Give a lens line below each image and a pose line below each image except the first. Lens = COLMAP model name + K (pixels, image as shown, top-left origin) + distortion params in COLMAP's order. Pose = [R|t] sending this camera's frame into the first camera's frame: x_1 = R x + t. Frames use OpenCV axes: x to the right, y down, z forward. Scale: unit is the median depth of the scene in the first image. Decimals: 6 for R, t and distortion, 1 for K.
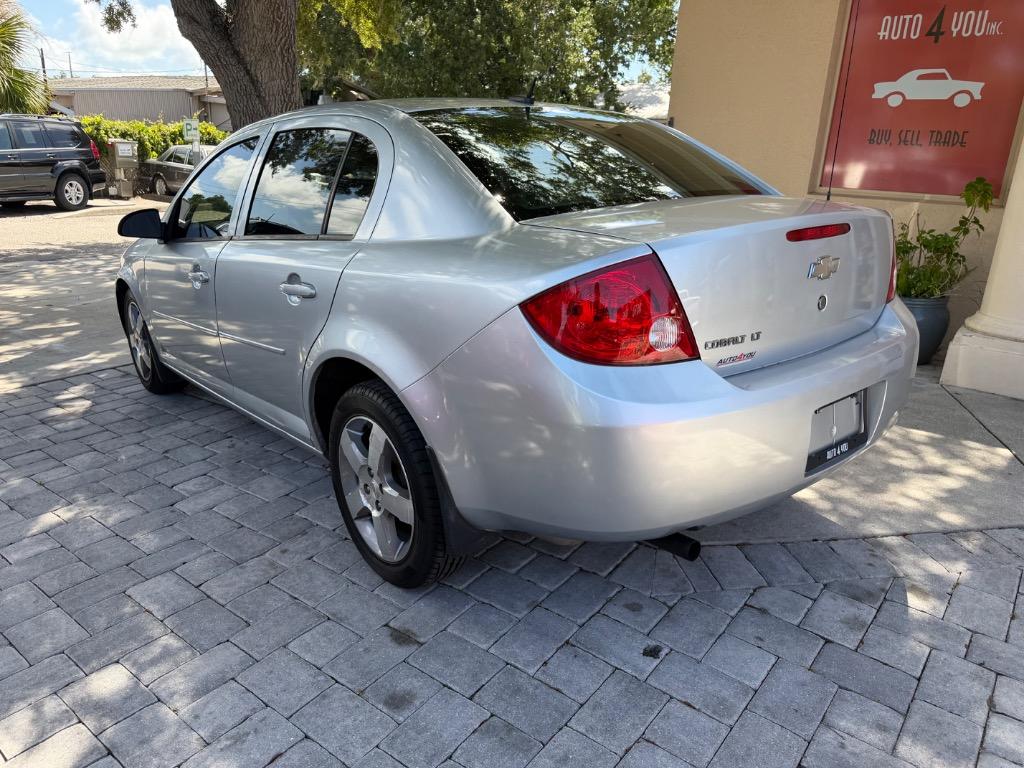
lens RADIAL K [[731.4, 0, 510.9], [0, 731.4, 387.8], [0, 0, 1]] dist [0.001757, -0.008943]
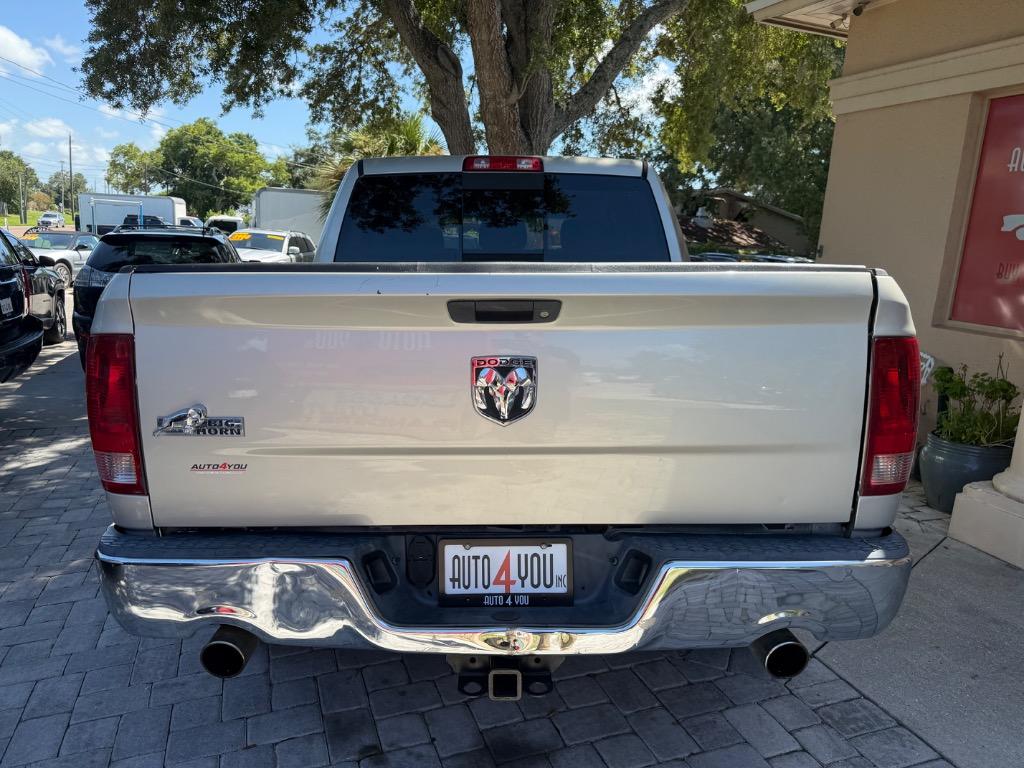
lens RADIAL K [[732.6, 0, 508.3], [0, 732.6, 383.1], [0, 0, 1]] dist [0.000396, -0.009434]
pose [[0.847769, 0.101928, -0.520480, 0.652144], [-0.172173, 0.981101, -0.088306, -0.019138], [0.501642, 0.164476, 0.849296, -0.109917]]
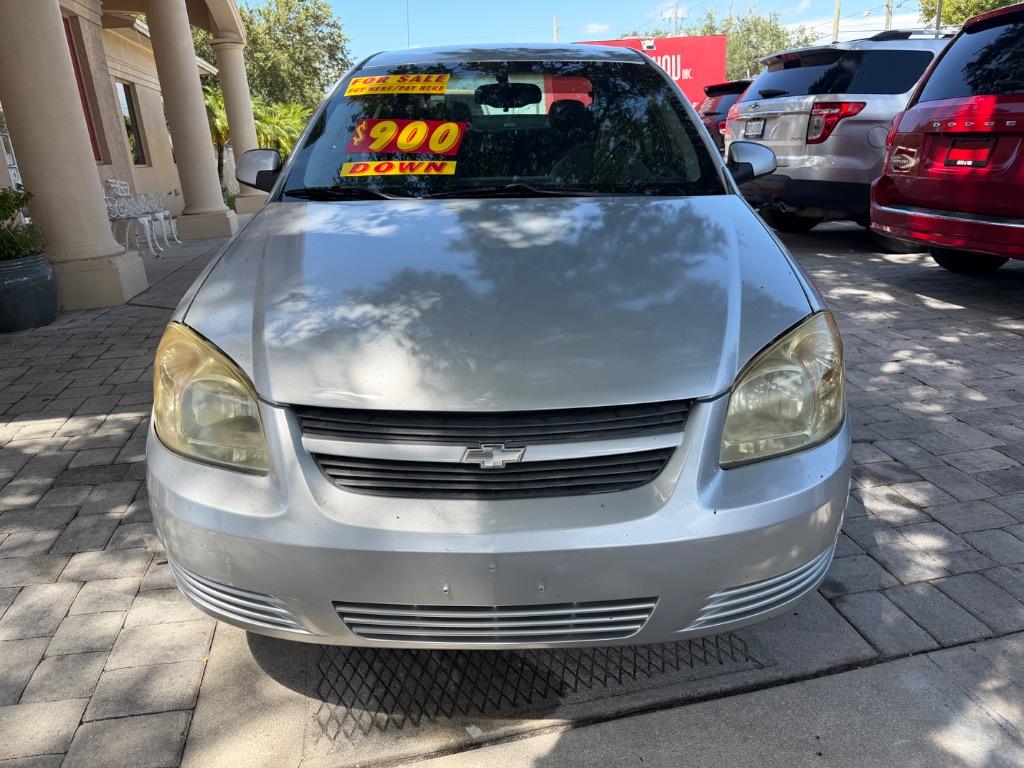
lens RADIAL K [[732.6, 0, 508.3], [0, 732.6, 383.1], [0, 0, 1]] dist [0.000396, -0.009434]
pose [[-0.756600, -0.200376, 0.622419, -0.755224], [0.224679, 0.814263, 0.535252, -0.453186], [-0.614065, 0.544816, -0.571052, 1.554067]]
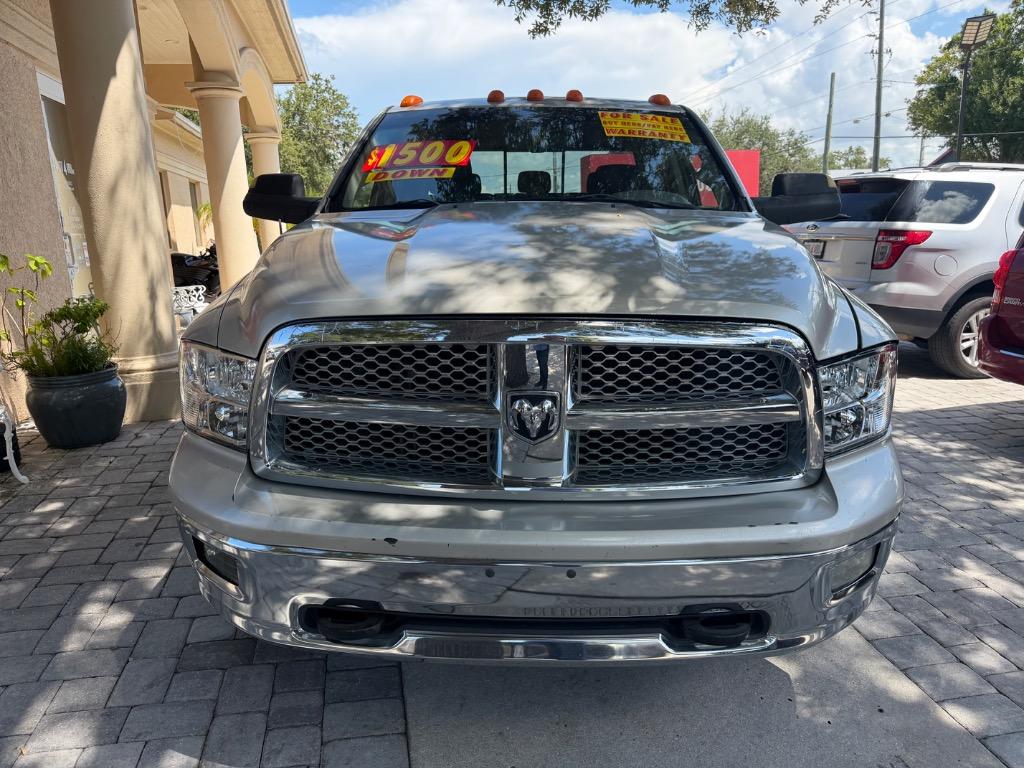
lens RADIAL K [[732.6, 0, 508.3], [0, 732.6, 383.1], [0, 0, 1]] dist [0.000396, -0.009434]
pose [[-0.761179, -0.154905, 0.629770, -0.588264], [0.194136, 0.872105, 0.449159, -0.533651], [-0.618803, 0.464152, -0.633756, 1.582637]]
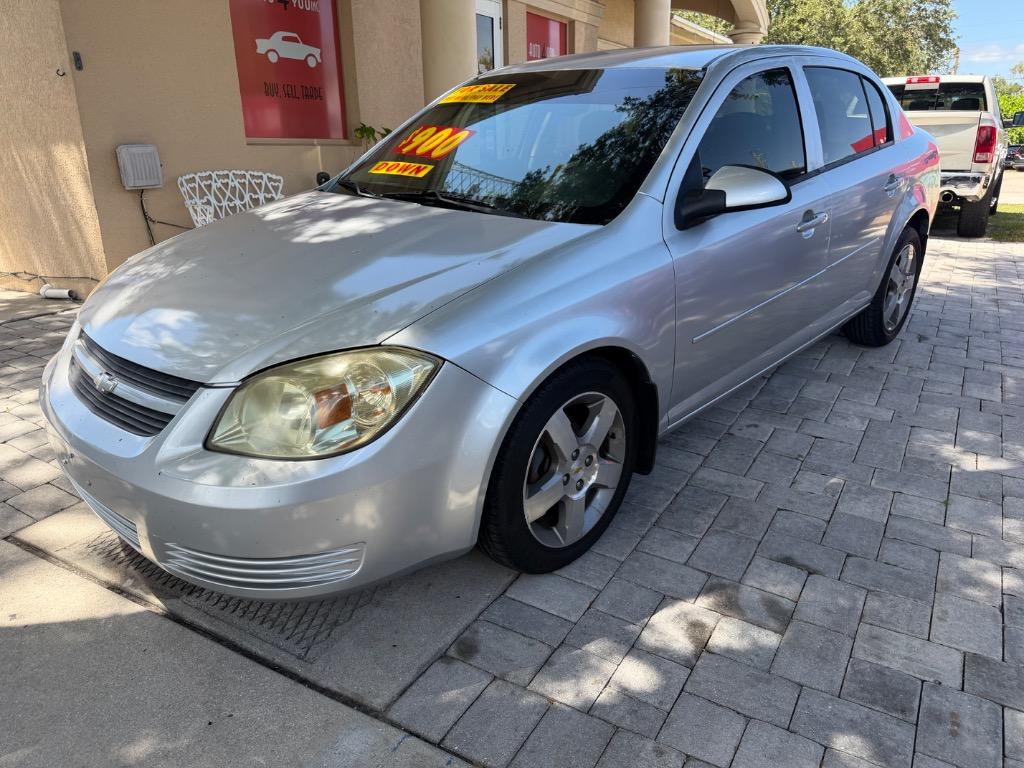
lens RADIAL K [[717.9, 0, 512.0], [0, 717.9, 384.0], [0, 0, 1]] dist [0.005804, 0.000328]
pose [[-0.116307, -0.345442, 0.931205, -1.015202], [0.307865, 0.878851, 0.364472, -0.329535], [-0.944295, 0.329076, 0.004133, 1.118400]]
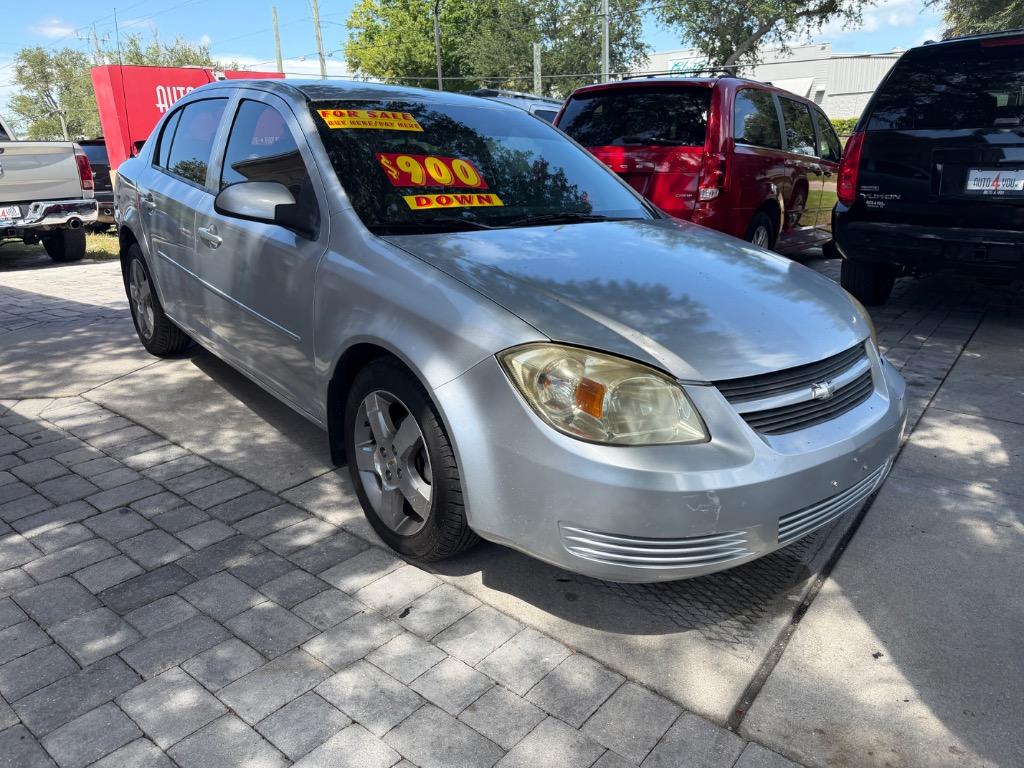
lens RADIAL K [[732.6, 0, 508.3], [0, 732.6, 383.1], [0, 0, 1]] dist [0.000396, -0.009434]
pose [[-0.999926, -0.012178, 0.000823, -0.310107], [-0.009447, 0.814805, 0.579658, -0.544760], [-0.007730, 0.579607, -0.814859, 1.803398]]
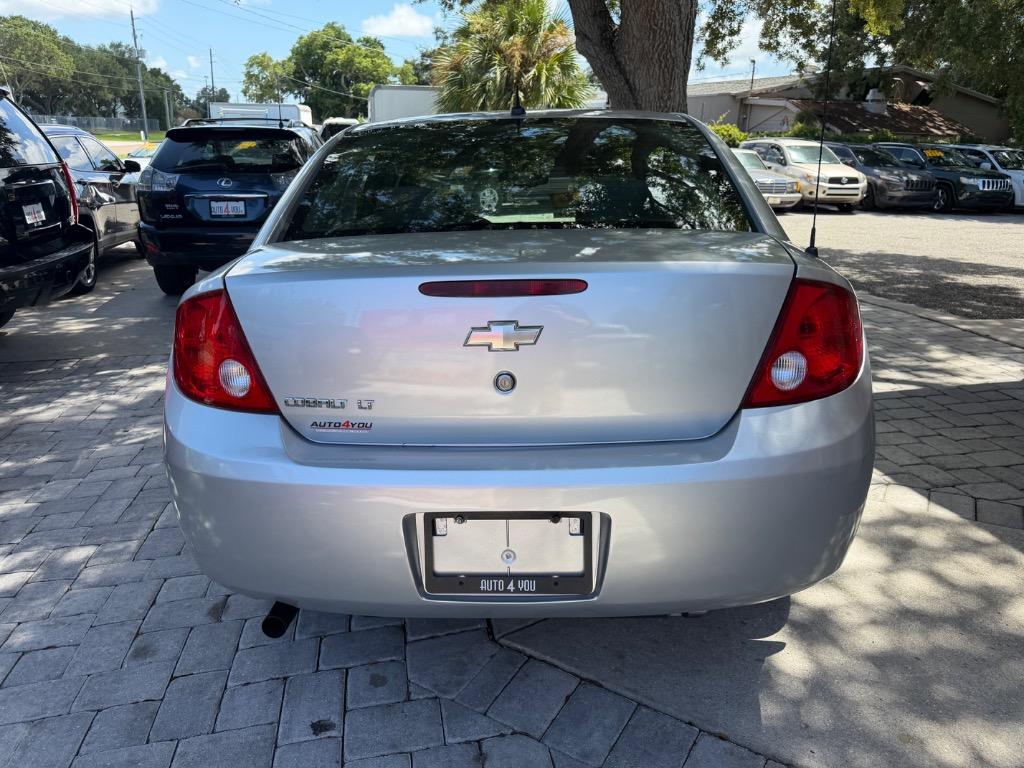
lens RADIAL K [[732.6, 0, 508.3], [0, 732.6, 383.1], [0, 0, 1]] dist [0.000396, -0.009434]
pose [[0.743718, 0.183380, -0.642849, 0.444875], [-0.186503, 0.980374, 0.063896, -0.079384], [0.641950, 0.072372, 0.763323, 0.219823]]
